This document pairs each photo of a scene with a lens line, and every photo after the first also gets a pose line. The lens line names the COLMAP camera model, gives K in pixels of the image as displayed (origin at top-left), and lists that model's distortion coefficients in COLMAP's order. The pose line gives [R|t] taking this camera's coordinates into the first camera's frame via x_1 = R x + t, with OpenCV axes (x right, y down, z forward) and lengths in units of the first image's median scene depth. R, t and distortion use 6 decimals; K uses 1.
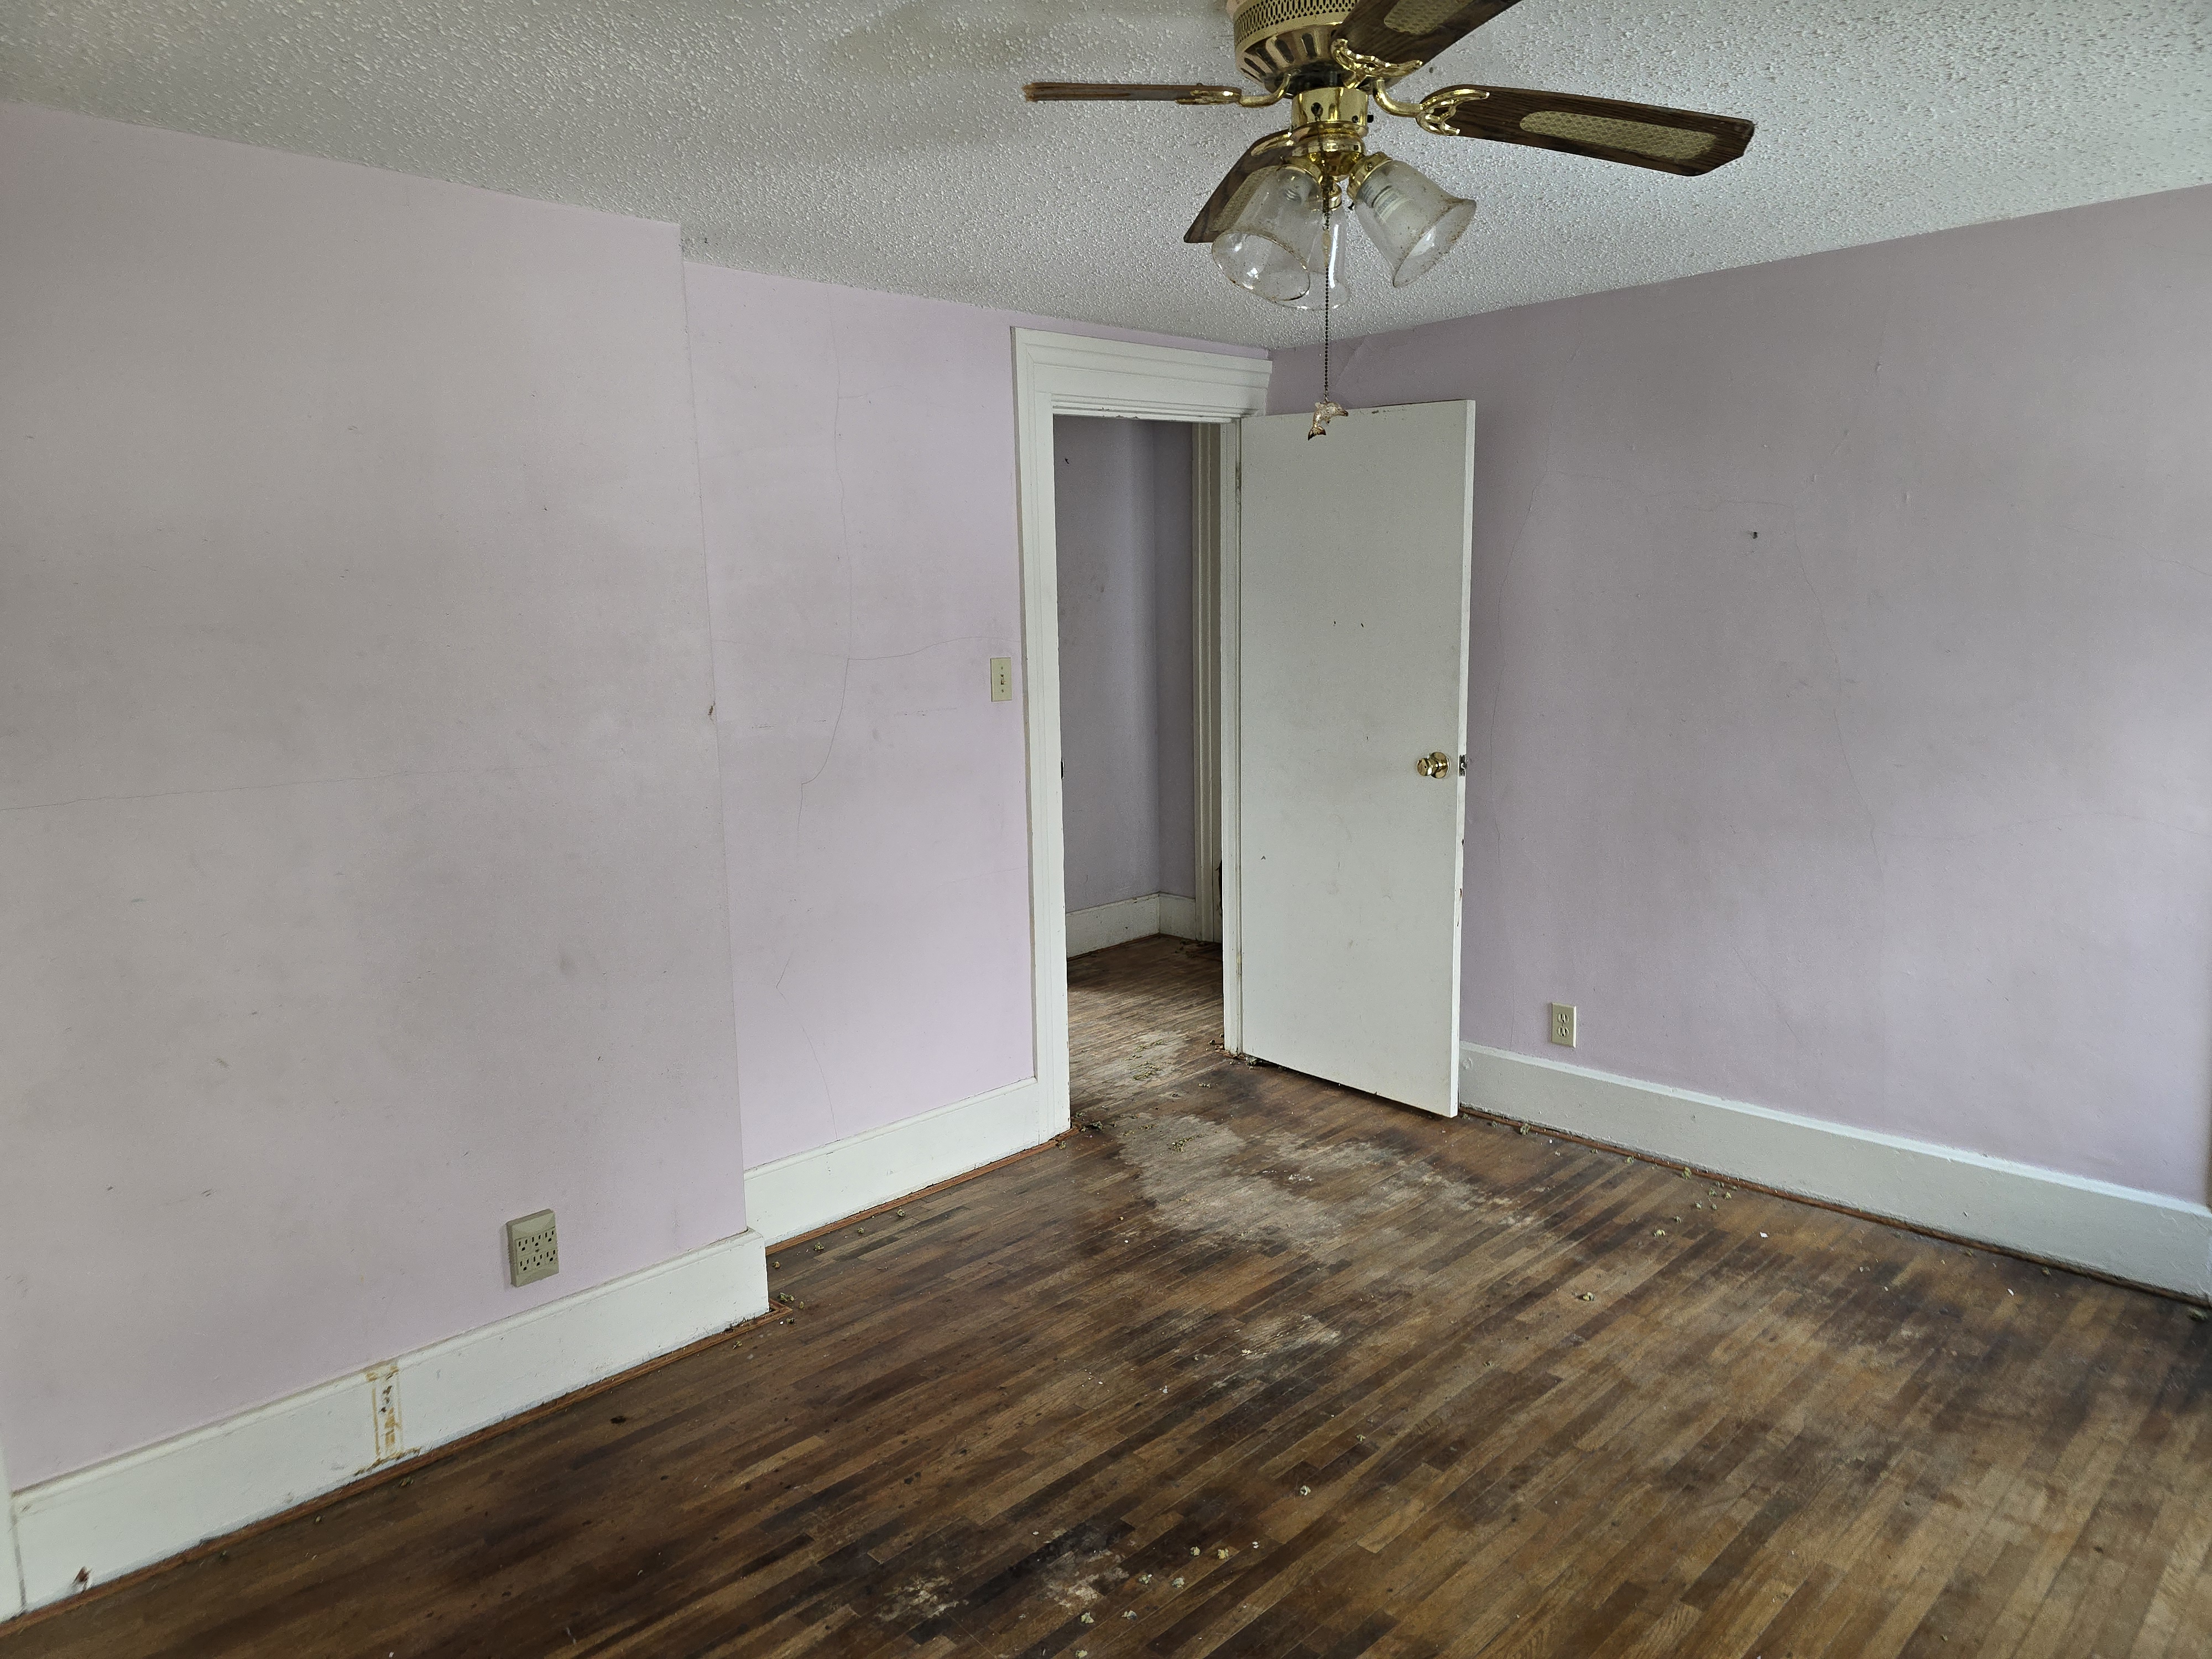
lens RADIAL K [[1475.1, 0, 1117.4], [0, 1475.1, 827.1], [0, 0, 1]] dist [0.096462, -0.075509]
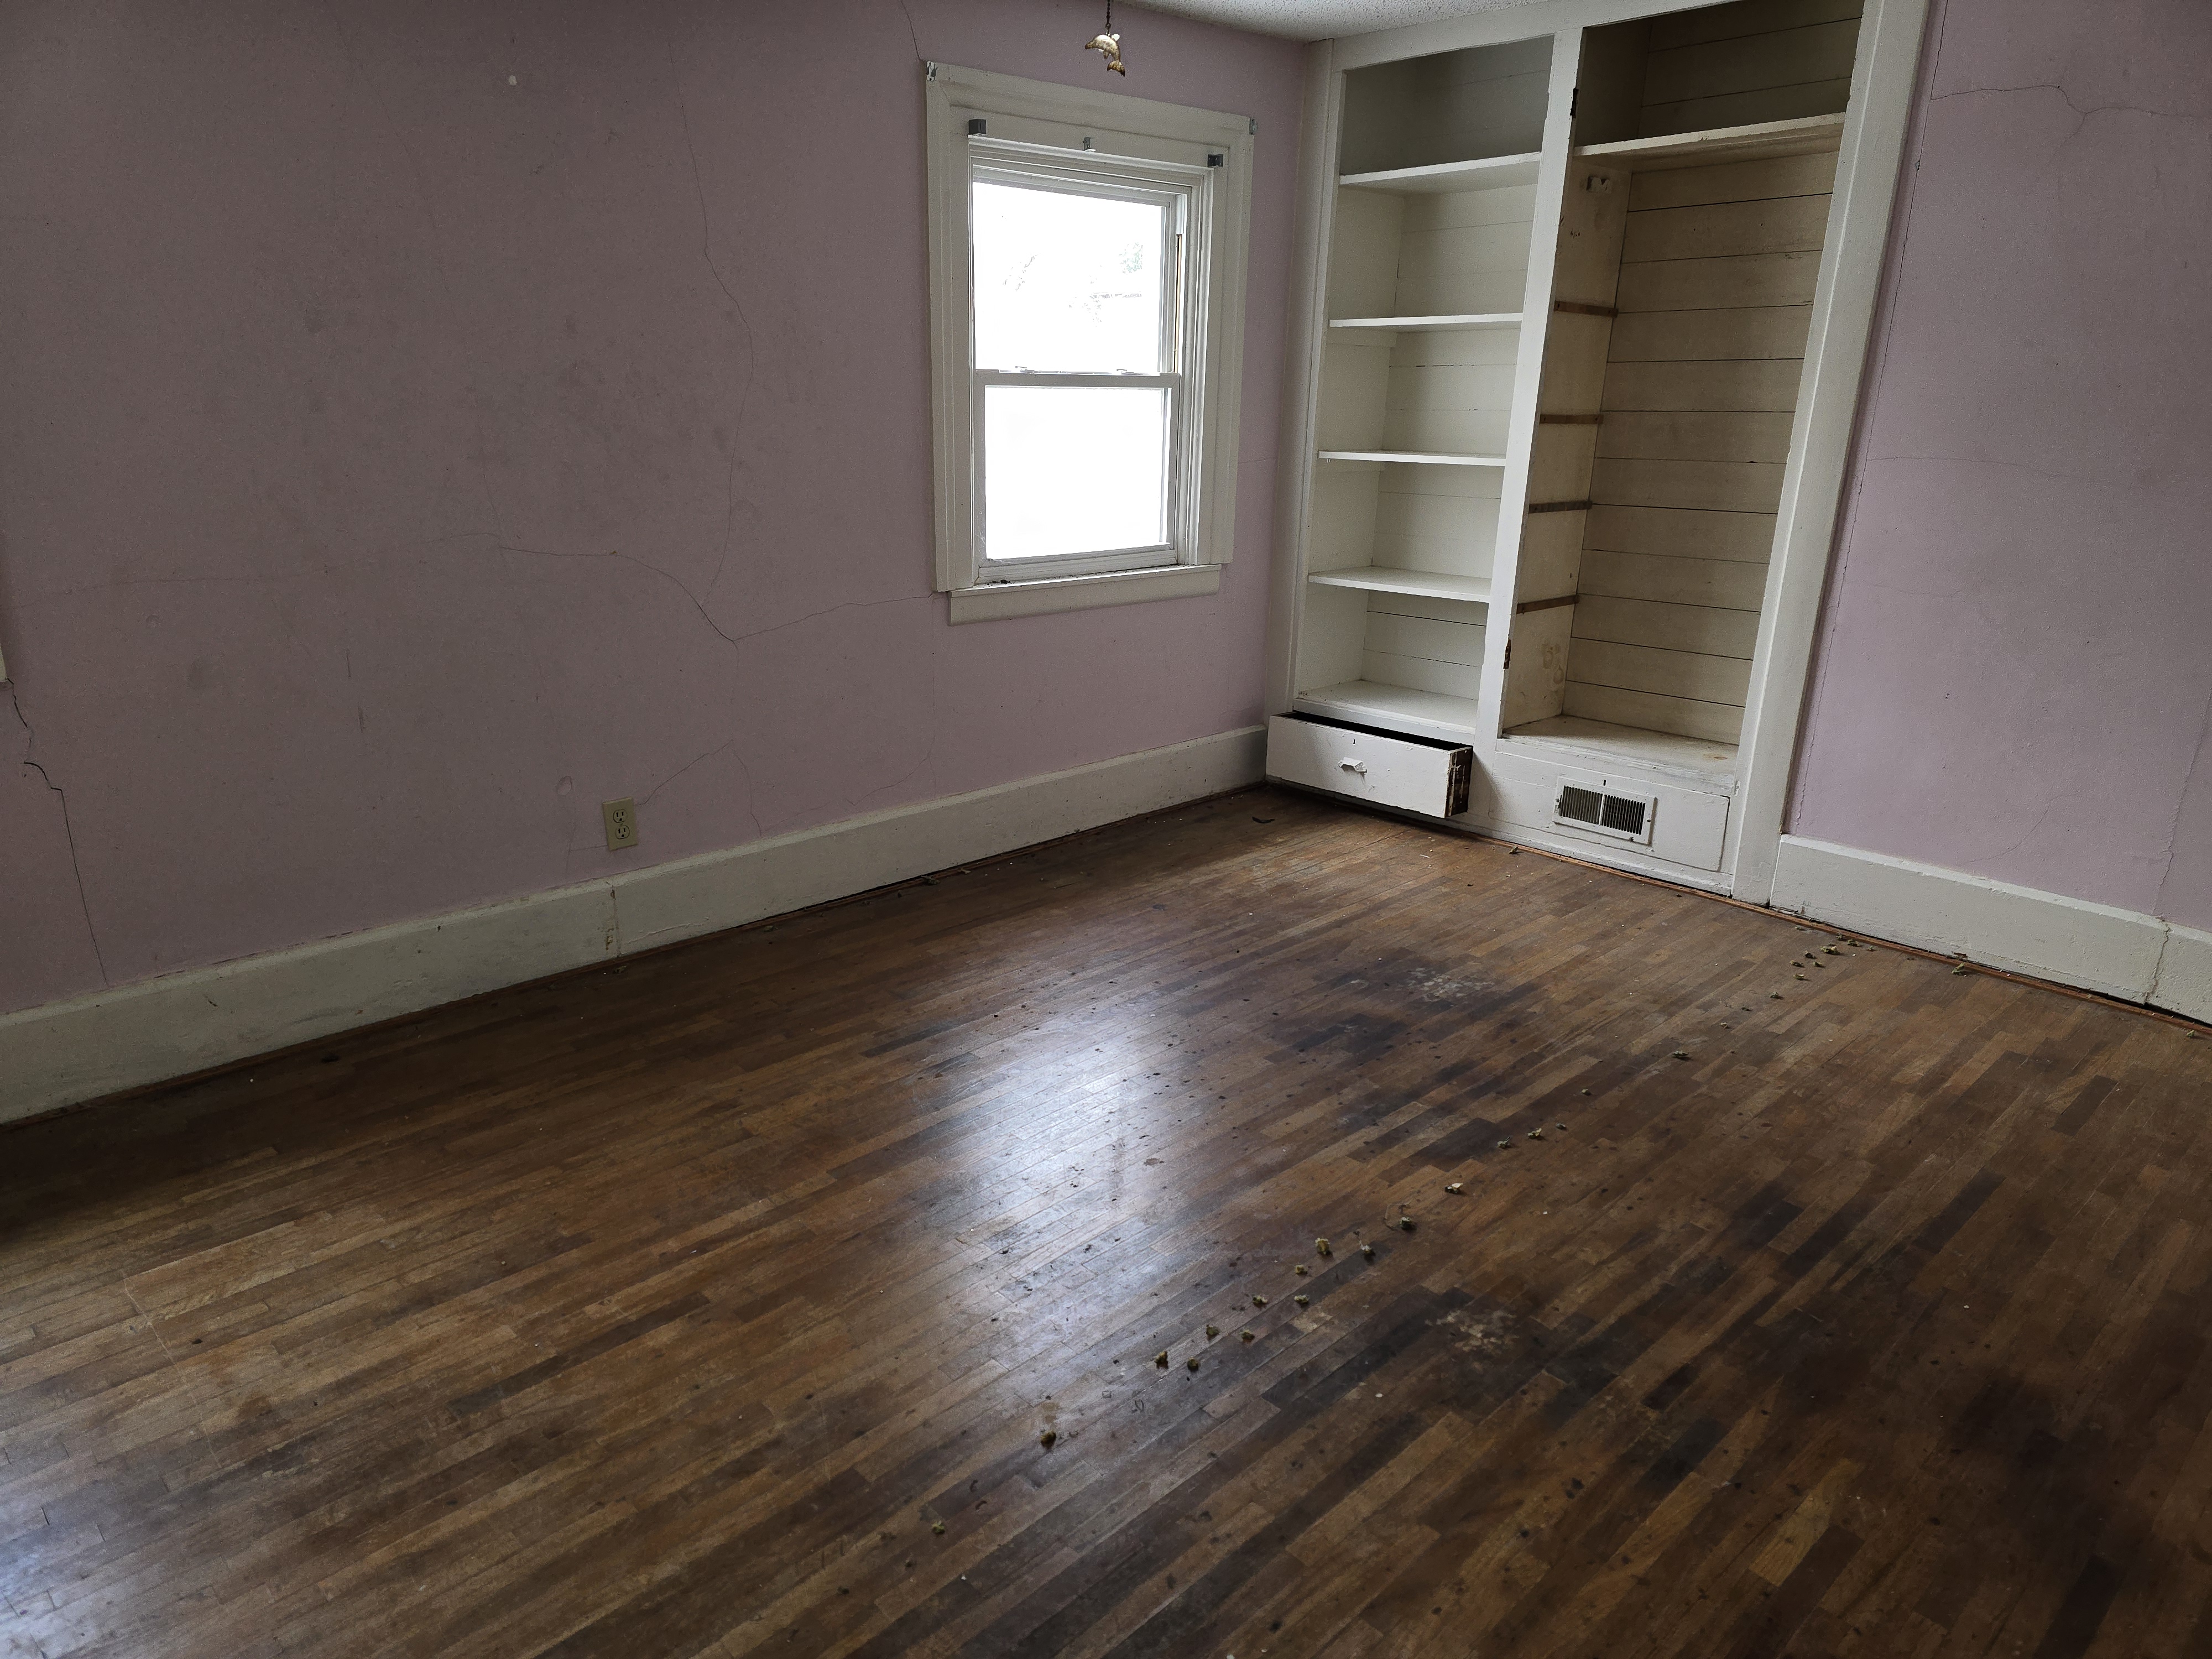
lens RADIAL K [[1475.1, 0, 1117.4], [0, 1475.1, 827.1], [0, 0, 1]] dist [0.096462, -0.075509]
pose [[-0.999628, -0.009365, 0.025634, 0.073410], [0.002872, 0.897964, 0.440059, -0.187665], [-0.027139, 0.439969, -0.897603, 1.588597]]
